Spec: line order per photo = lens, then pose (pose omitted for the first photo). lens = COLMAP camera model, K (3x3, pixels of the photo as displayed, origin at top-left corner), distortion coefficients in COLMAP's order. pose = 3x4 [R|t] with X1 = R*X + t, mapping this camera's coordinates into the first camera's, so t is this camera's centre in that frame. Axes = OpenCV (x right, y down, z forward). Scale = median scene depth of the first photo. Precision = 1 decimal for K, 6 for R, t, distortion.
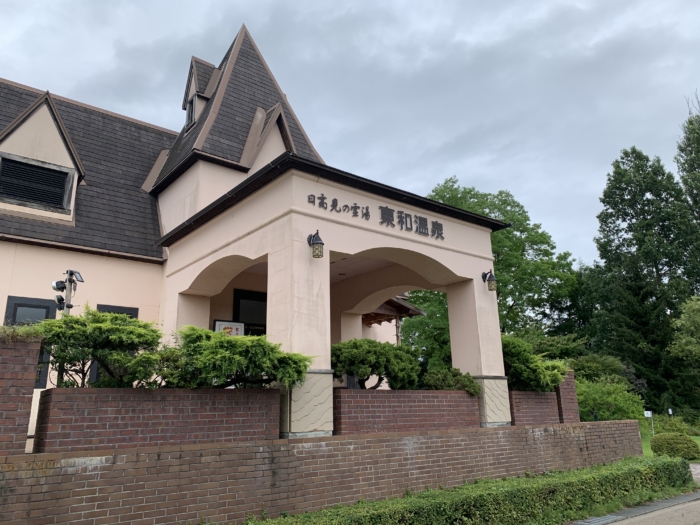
lens RADIAL K [[531.1, 0, 356.8], [0, 531.1, 240.1], [0, 0, 1]] dist [0.009855, 0.004140]
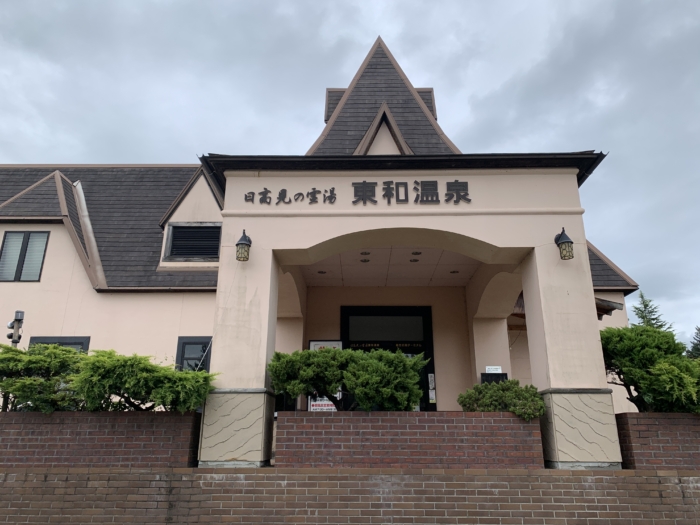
lens RADIAL K [[531.1, 0, 356.9], [0, 531.1, 248.6], [0, 0, 1]] dist [0.009855, 0.004140]
pose [[0.765050, -0.196789, -0.613166, 0.589073], [0.178716, 0.979644, -0.091421, 0.122513], [0.618676, -0.039641, 0.784646, 0.410194]]
